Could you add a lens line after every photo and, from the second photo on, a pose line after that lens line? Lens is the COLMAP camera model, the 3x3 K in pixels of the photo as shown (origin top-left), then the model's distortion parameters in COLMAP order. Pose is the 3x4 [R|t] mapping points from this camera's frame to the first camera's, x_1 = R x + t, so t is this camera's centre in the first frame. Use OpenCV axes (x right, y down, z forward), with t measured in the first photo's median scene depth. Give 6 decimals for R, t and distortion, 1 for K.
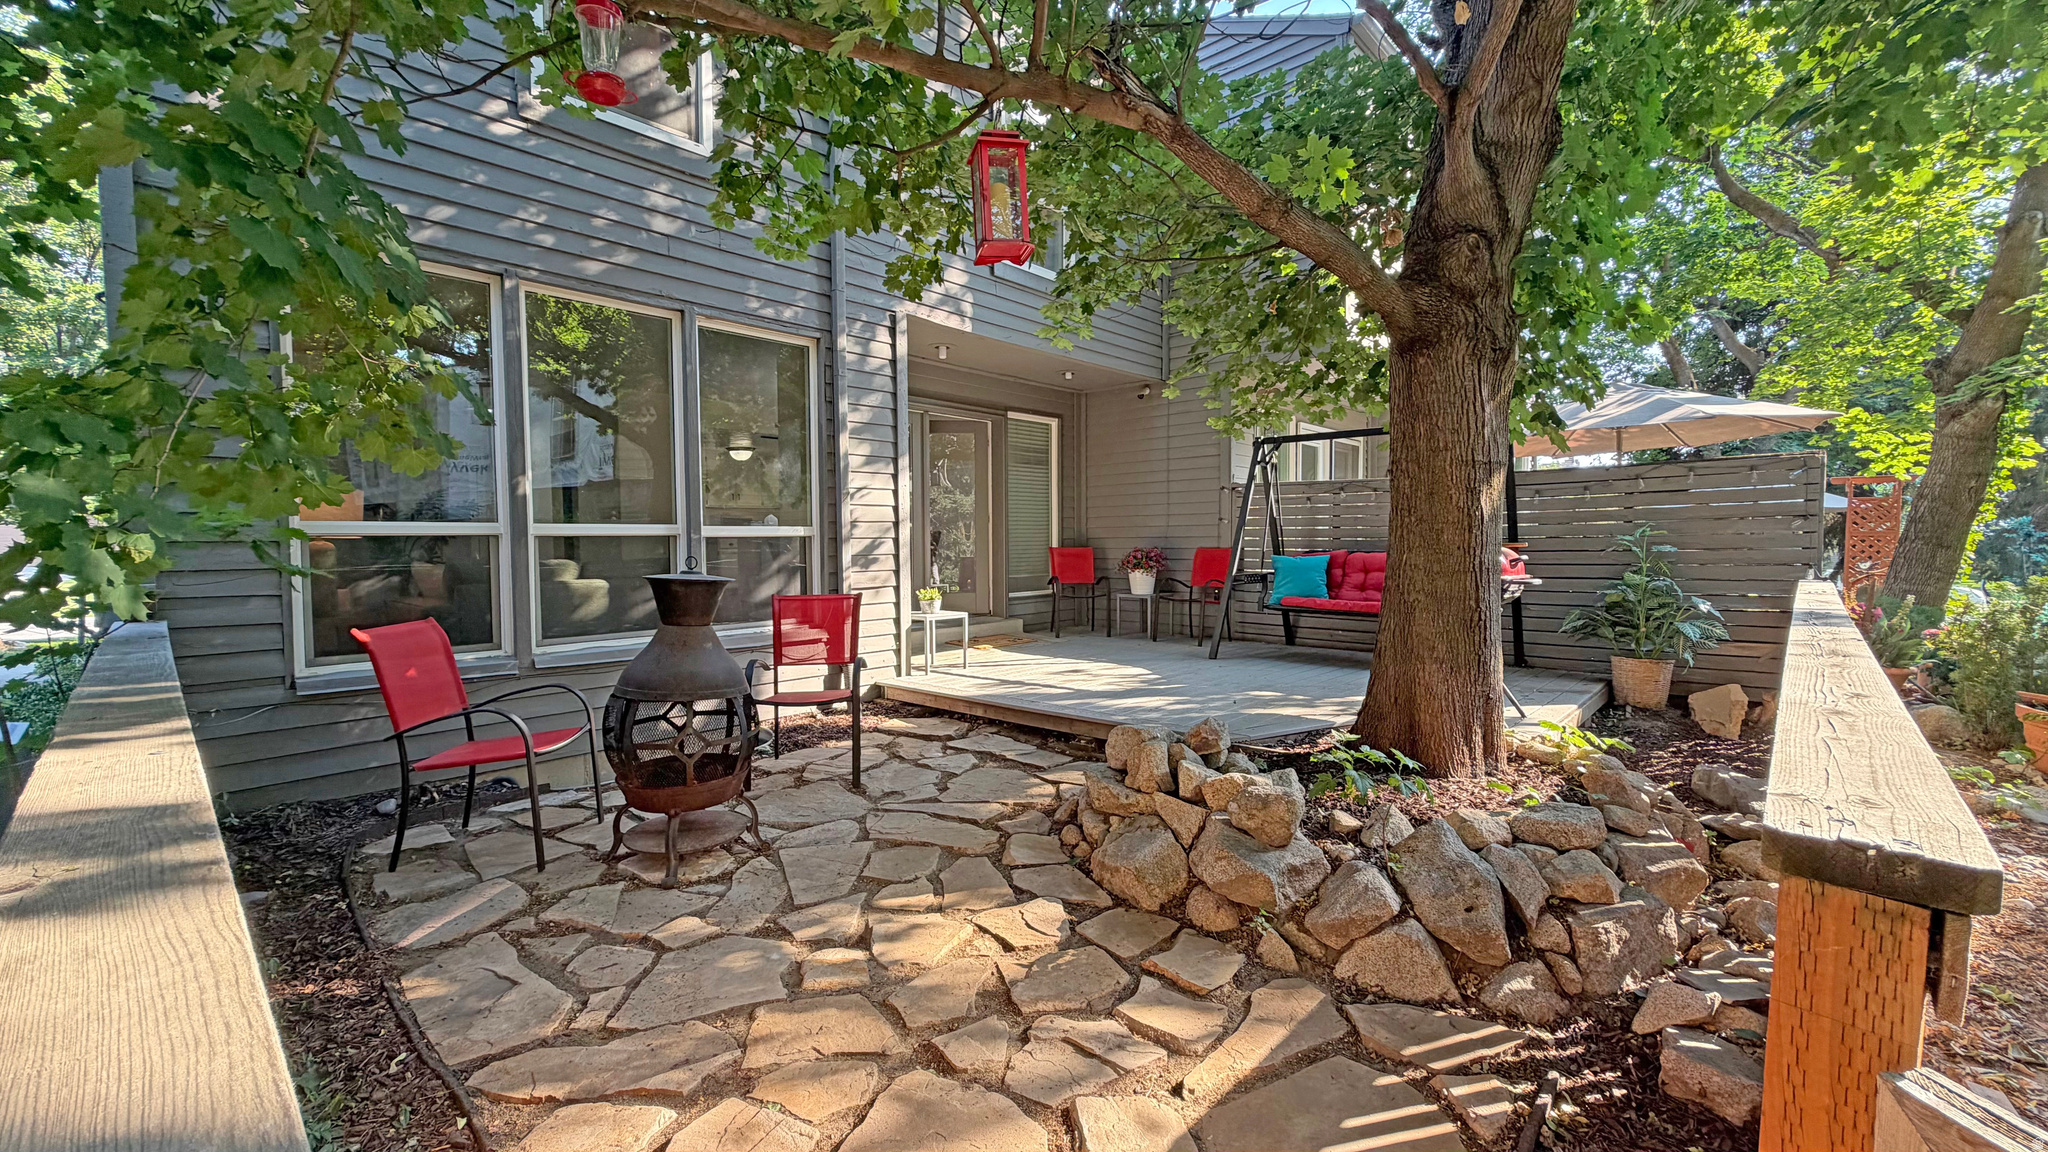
lens RADIAL K [[812.7, 0, 1026.1], [0, 812.7, 581.2], [0, 0, 1]] dist [-0.002271, 0.000014]
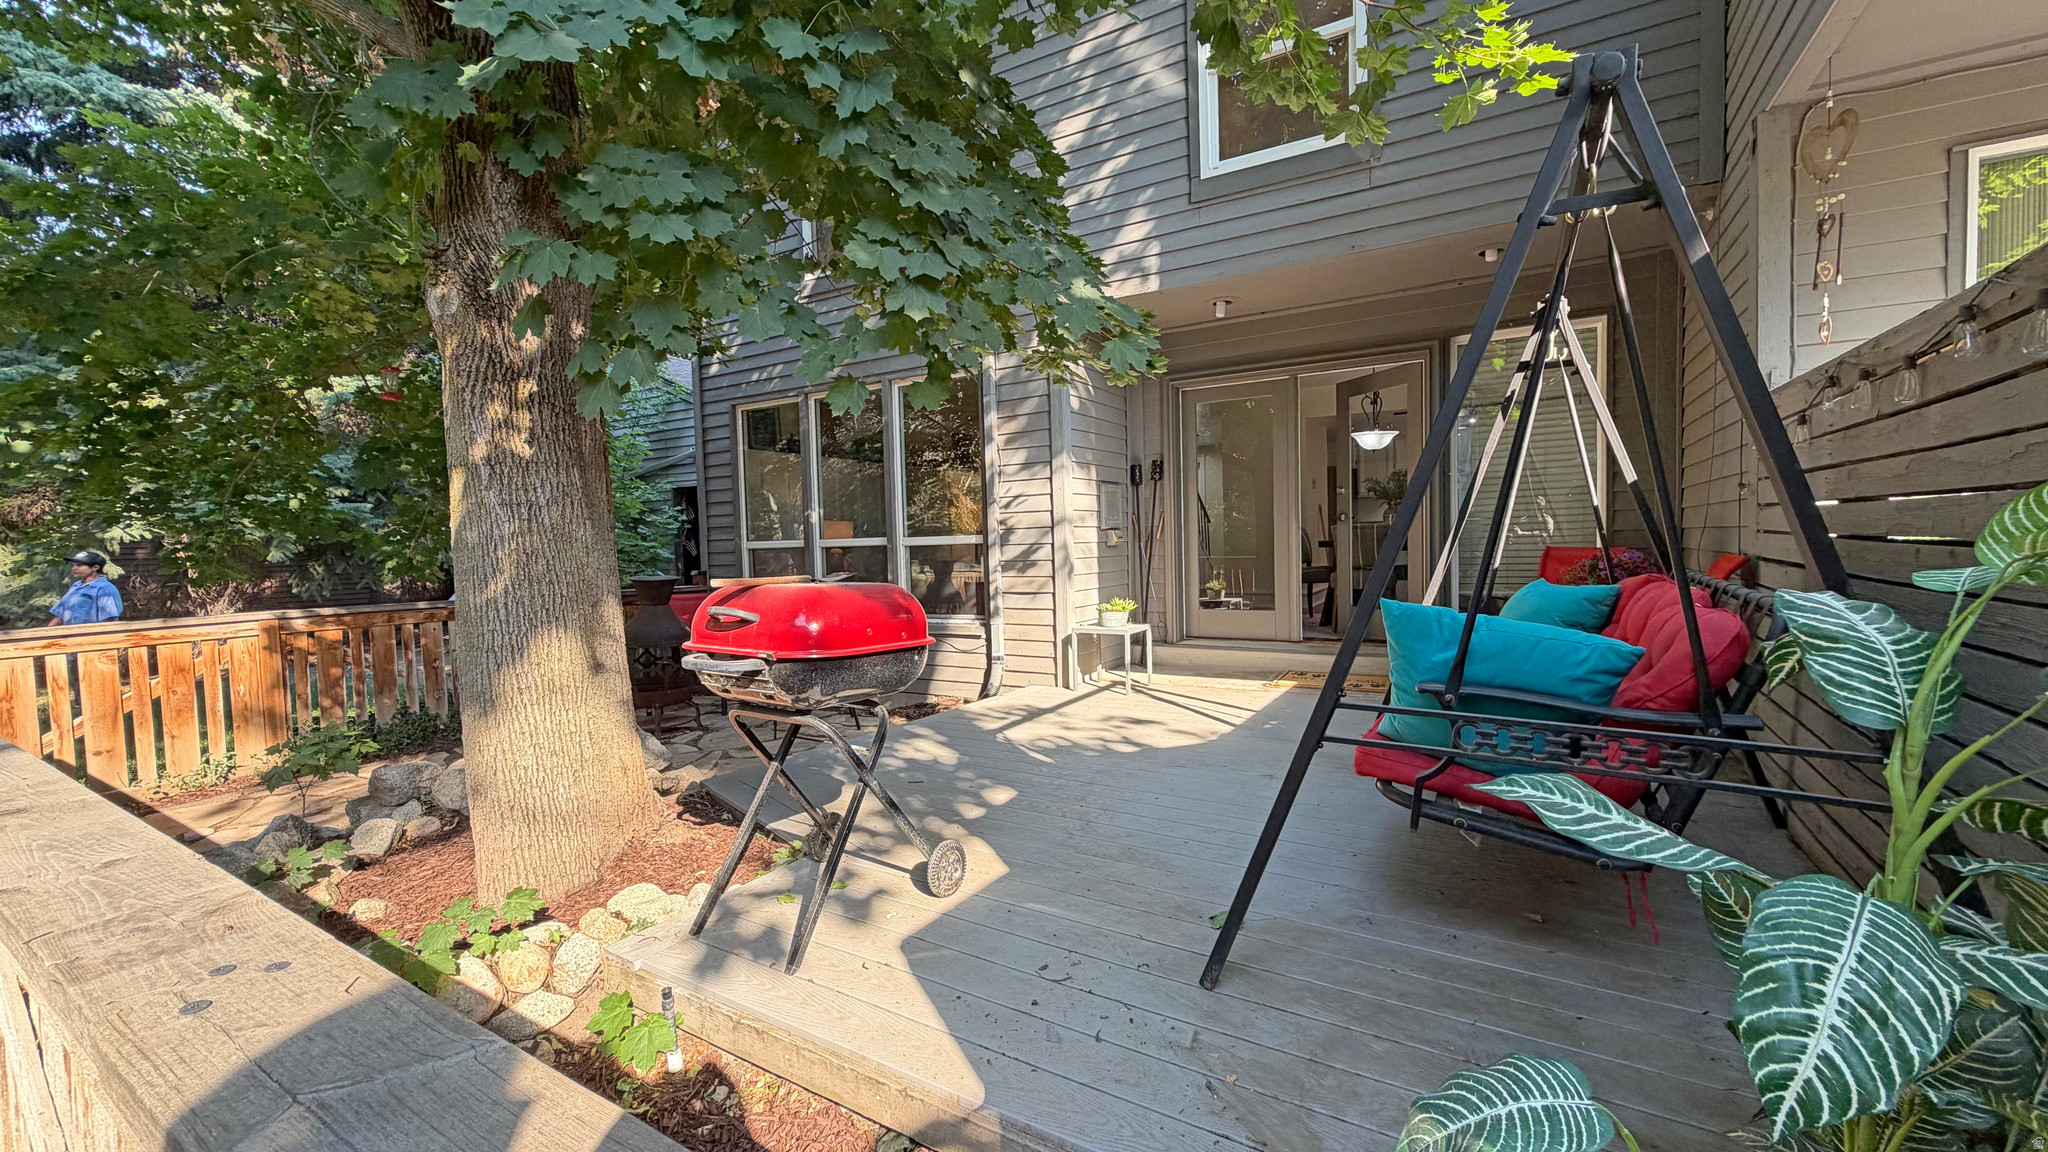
lens RADIAL K [[812.7, 0, 1026.5], [0, 812.7, 575.6], [0, 0, 1]] dist [-0.002271, 0.000014]
pose [[0.206188, 0.041909, -0.977615, 0.789598], [-0.025795, 0.998968, 0.037384, -0.049671], [0.978172, 0.017509, 0.207056, 0.773984]]
